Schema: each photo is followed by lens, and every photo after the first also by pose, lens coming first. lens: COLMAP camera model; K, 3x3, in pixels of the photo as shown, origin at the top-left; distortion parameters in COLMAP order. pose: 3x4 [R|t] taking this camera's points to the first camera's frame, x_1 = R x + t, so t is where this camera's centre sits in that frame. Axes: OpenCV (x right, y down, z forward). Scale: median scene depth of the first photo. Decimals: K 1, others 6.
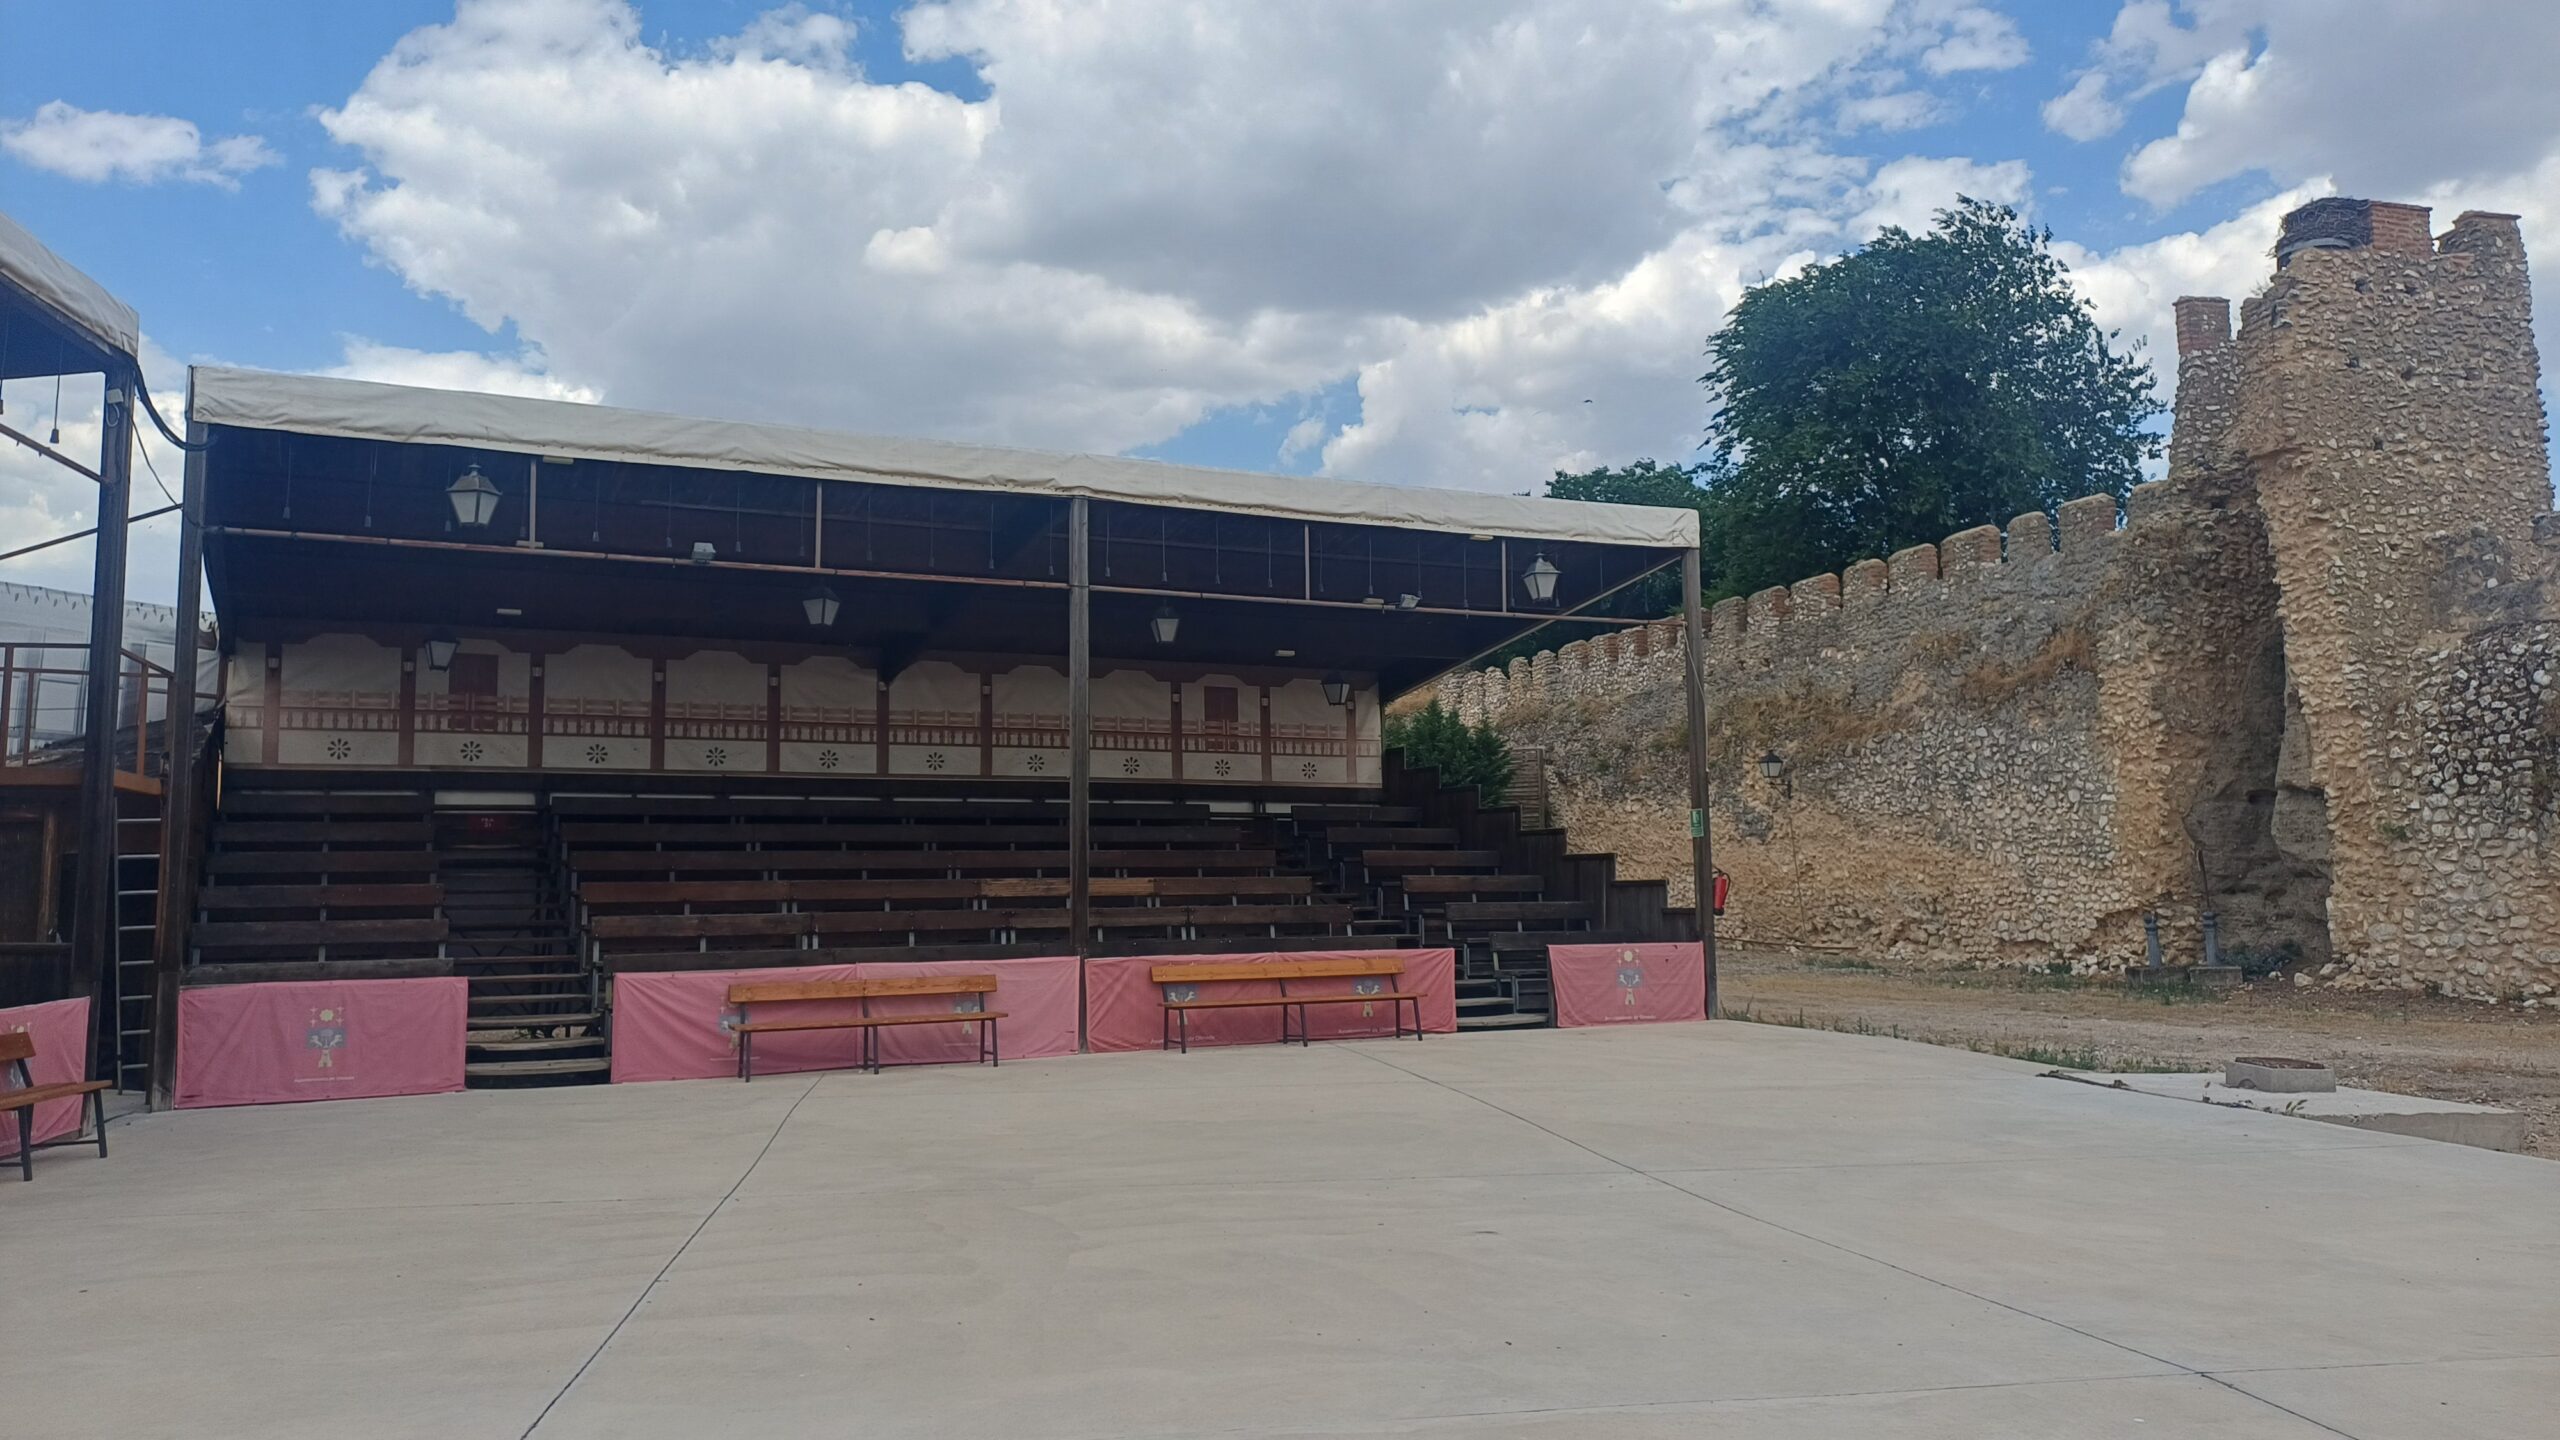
lens RADIAL K [[1842.0, 0, 1280.9], [0, 1842.0, 696.6], [0, 0, 1]] dist [0.008670, 0.004096]
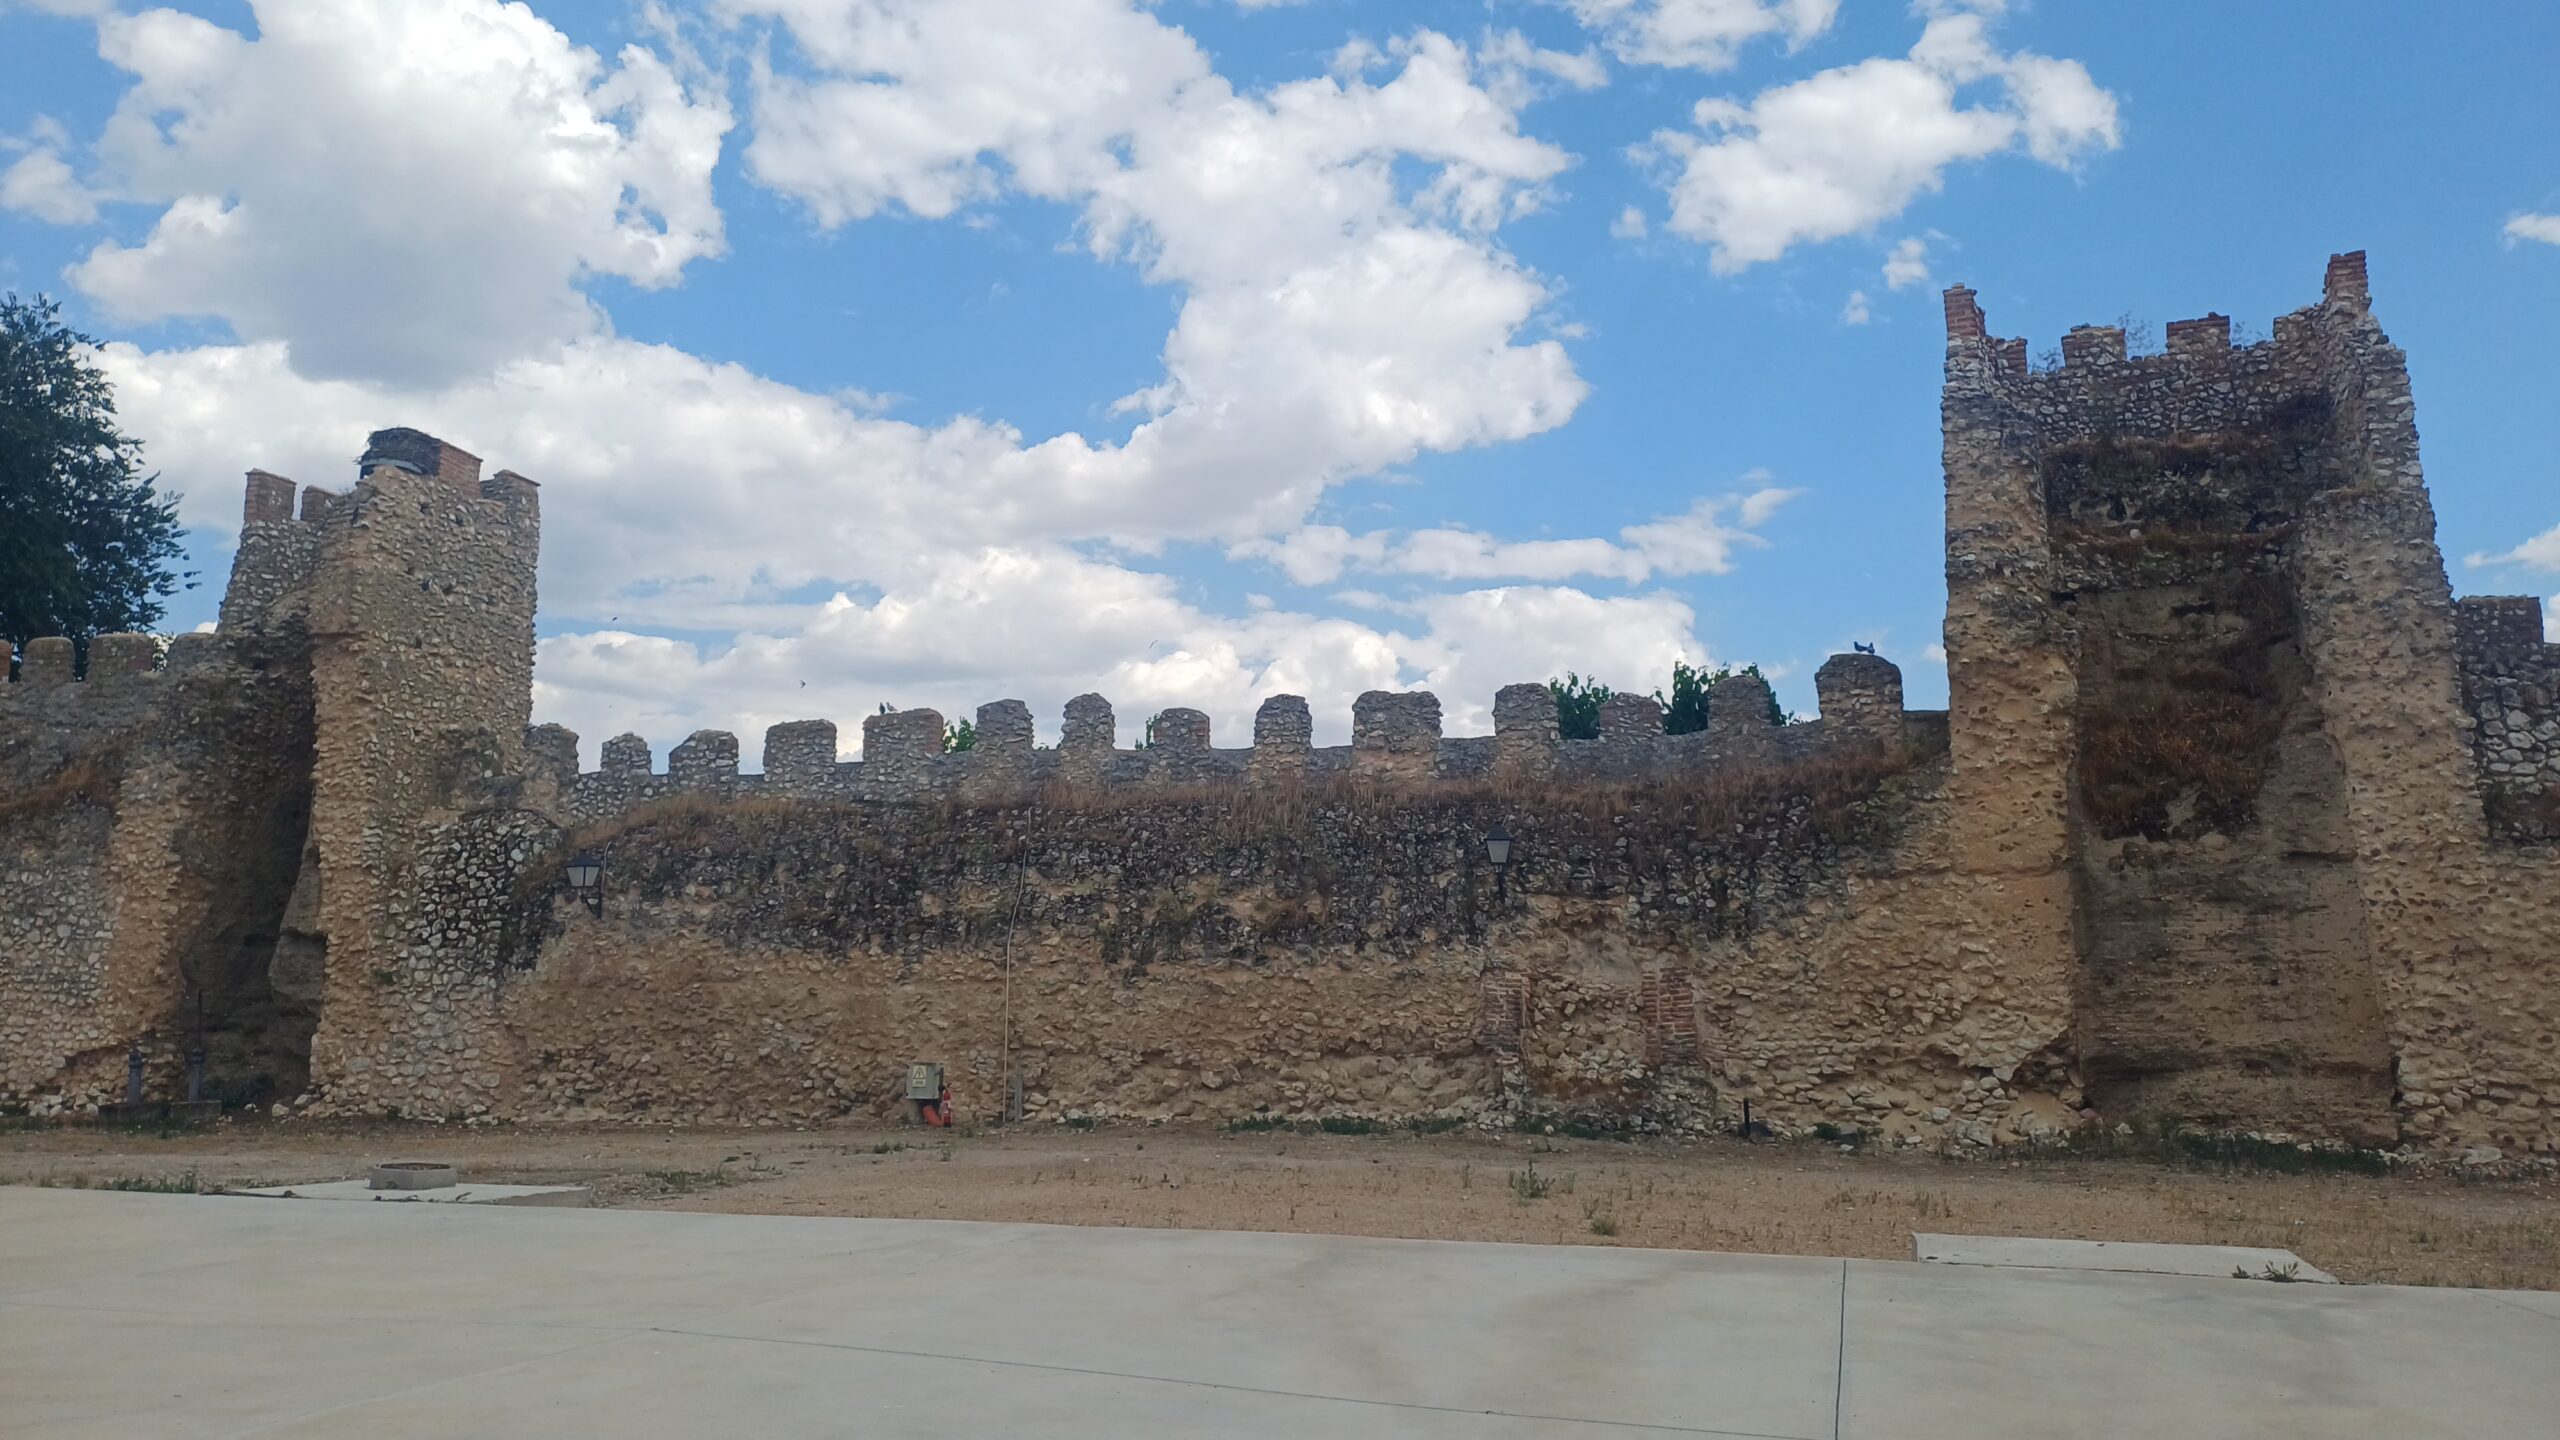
lens RADIAL K [[1842.0, 0, 1280.9], [0, 1842.0, 696.6], [0, 0, 1]] dist [0.008670, 0.004096]
pose [[0.482386, 0.157483, 0.861686, -0.144644], [-0.093107, 0.987352, -0.128326, -0.003867], [-0.870996, -0.018326, 0.490947, -0.053003]]
